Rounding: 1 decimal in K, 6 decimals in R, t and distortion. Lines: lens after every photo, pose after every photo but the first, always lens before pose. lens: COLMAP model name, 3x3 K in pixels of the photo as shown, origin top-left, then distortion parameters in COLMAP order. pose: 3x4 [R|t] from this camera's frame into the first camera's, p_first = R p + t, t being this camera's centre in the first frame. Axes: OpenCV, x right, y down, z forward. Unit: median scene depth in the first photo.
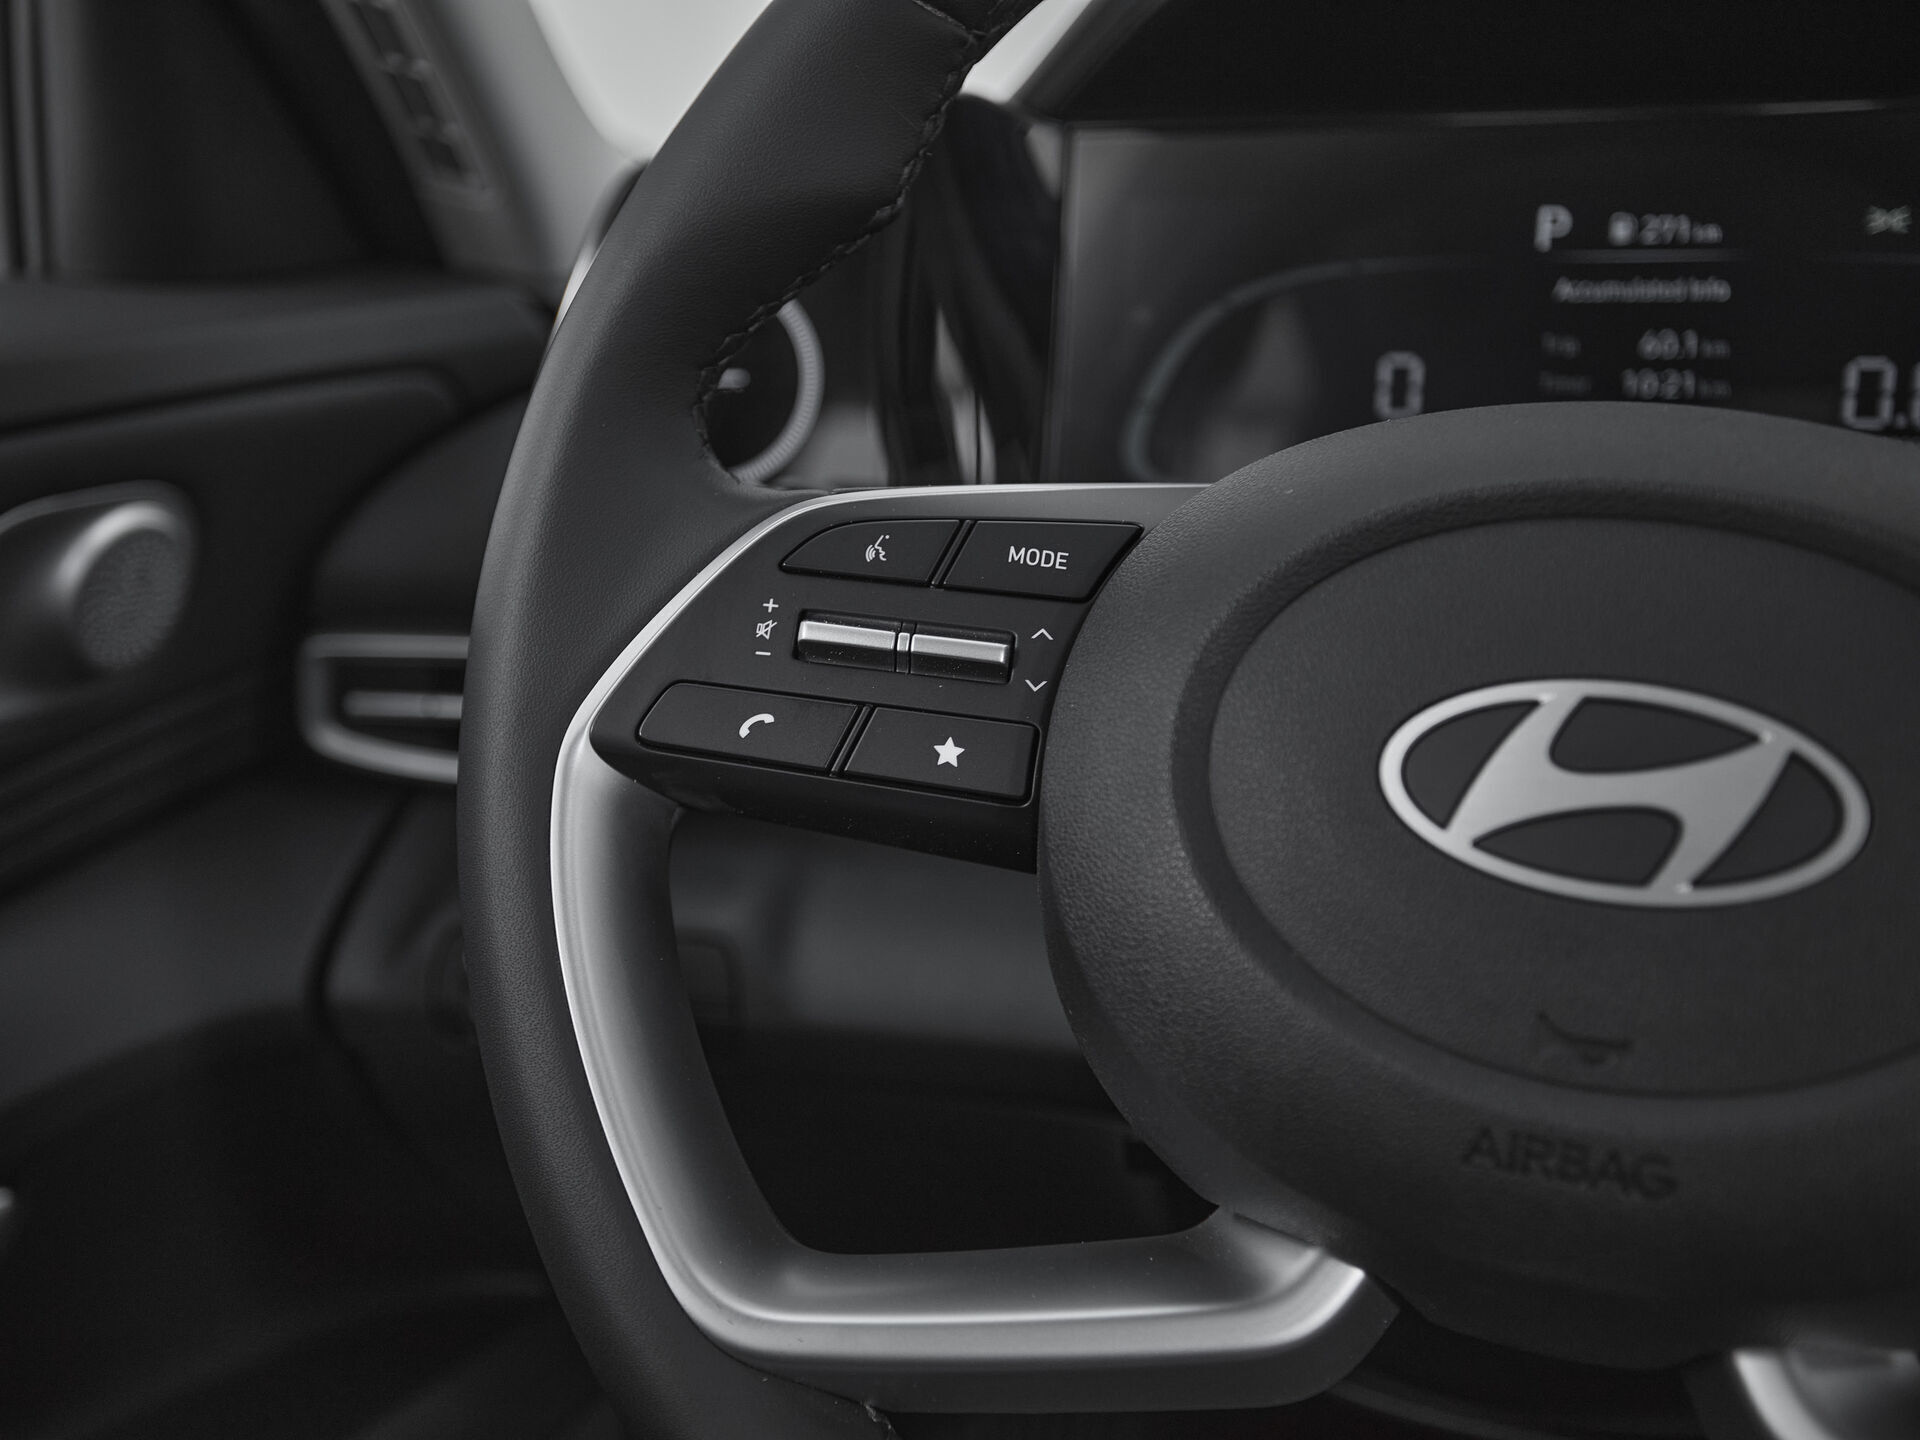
lens RADIAL K [[2058.4, 0, 833.5], [0, 2058.4, 731.3], [0, 0, 1]] dist [0.018410, 0.000000]
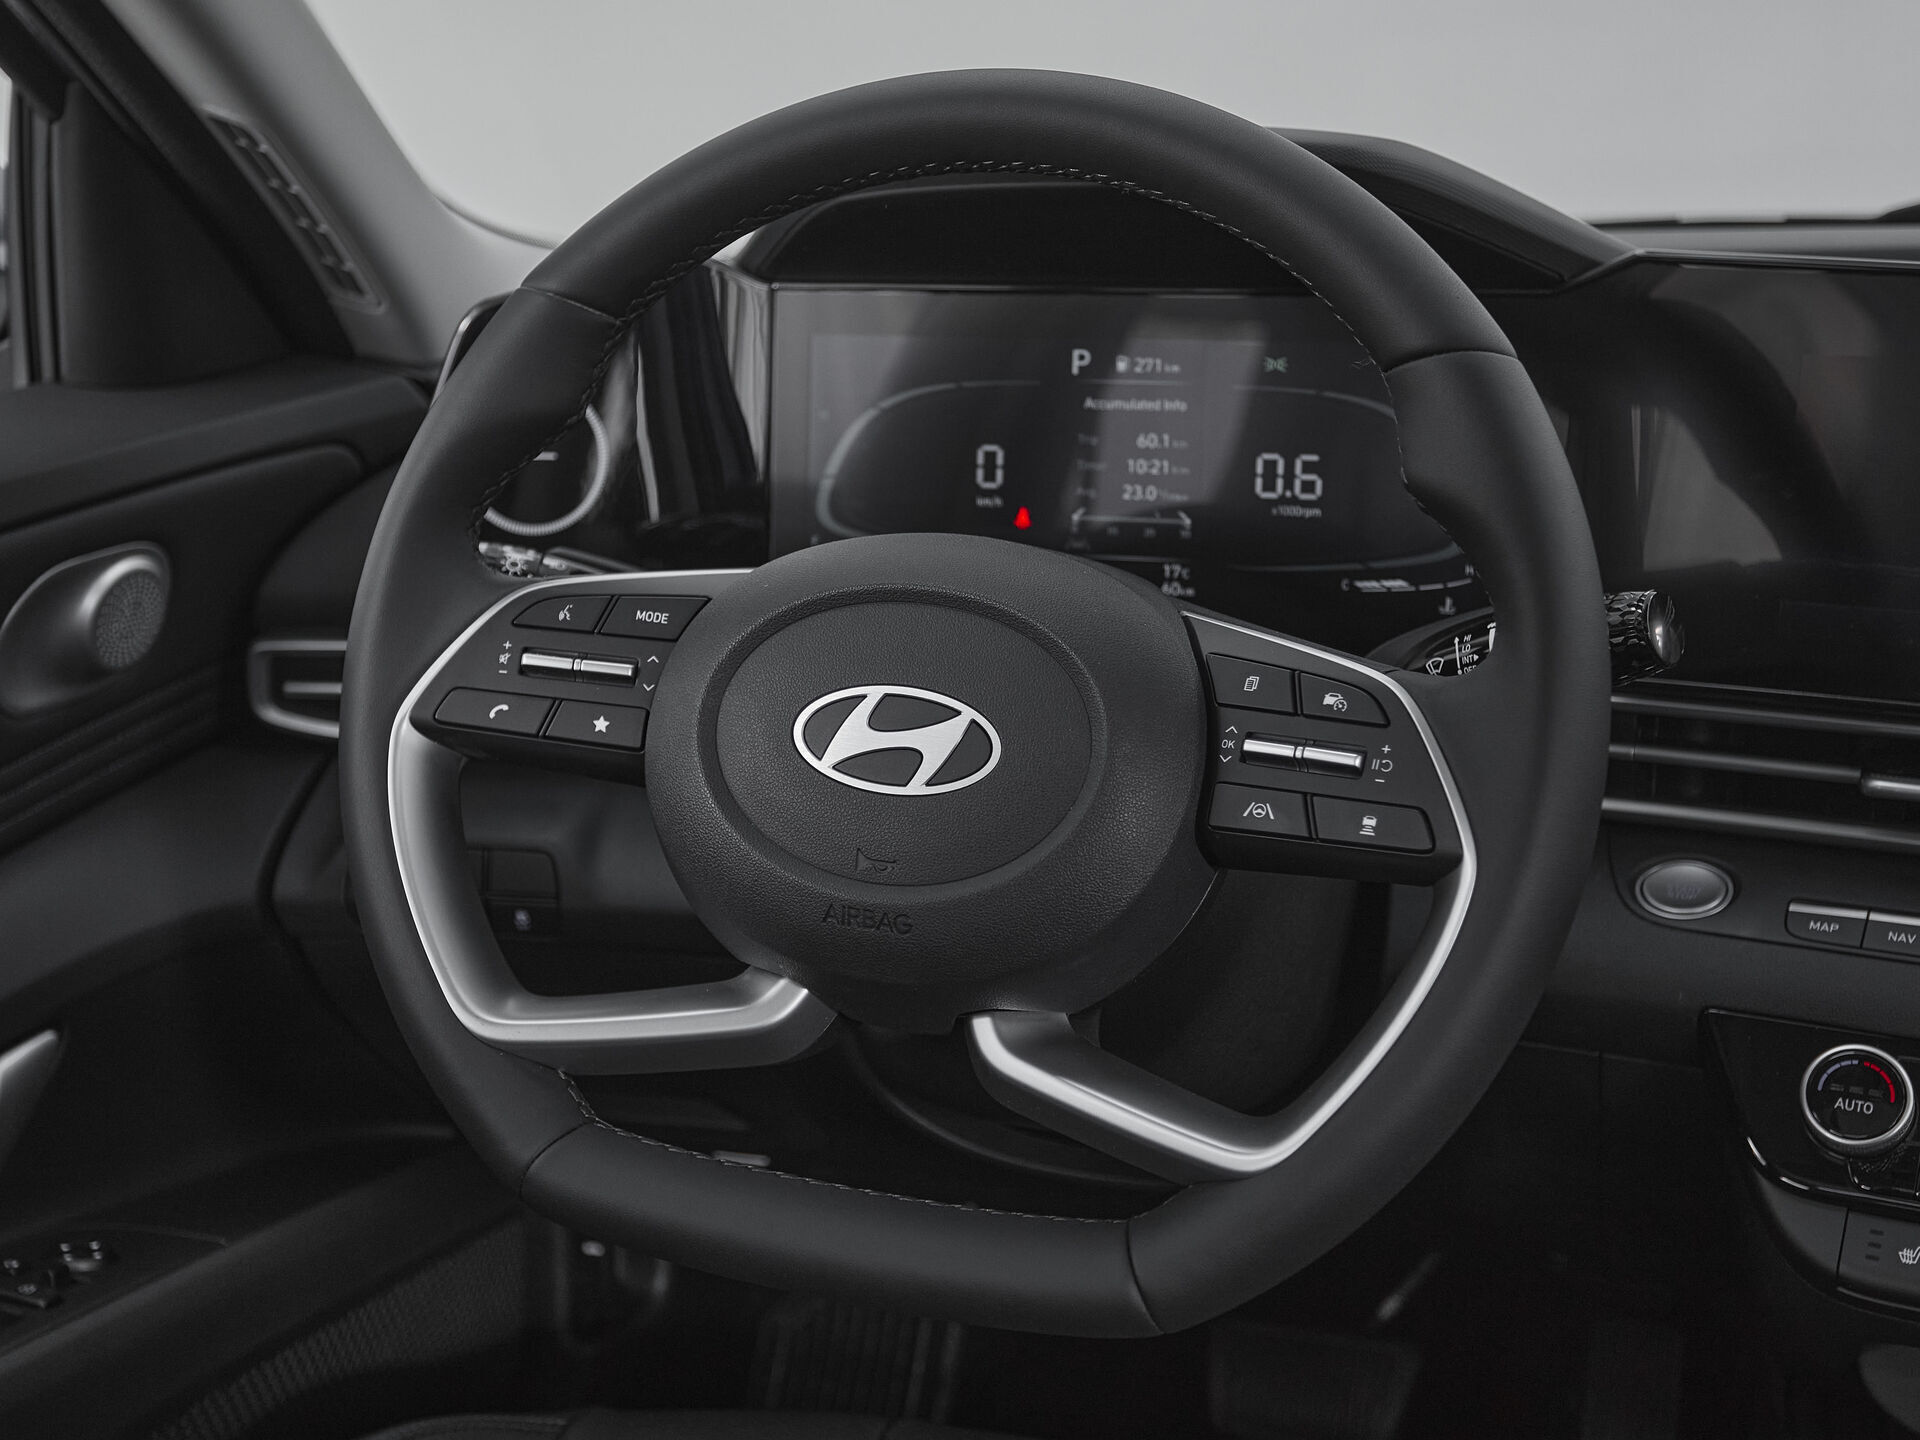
lens RADIAL K [[2505.4, 0, 925.3], [0, 2505.4, 753.7], [0, 0, 1]] dist [0.015539, 0.000000]
pose [[0.999798, -0.017207, 0.010359, 0.331654], [0.016856, 0.999309, 0.033140, -0.034087], [-0.010922, -0.032959, 0.999397, -1.288947]]
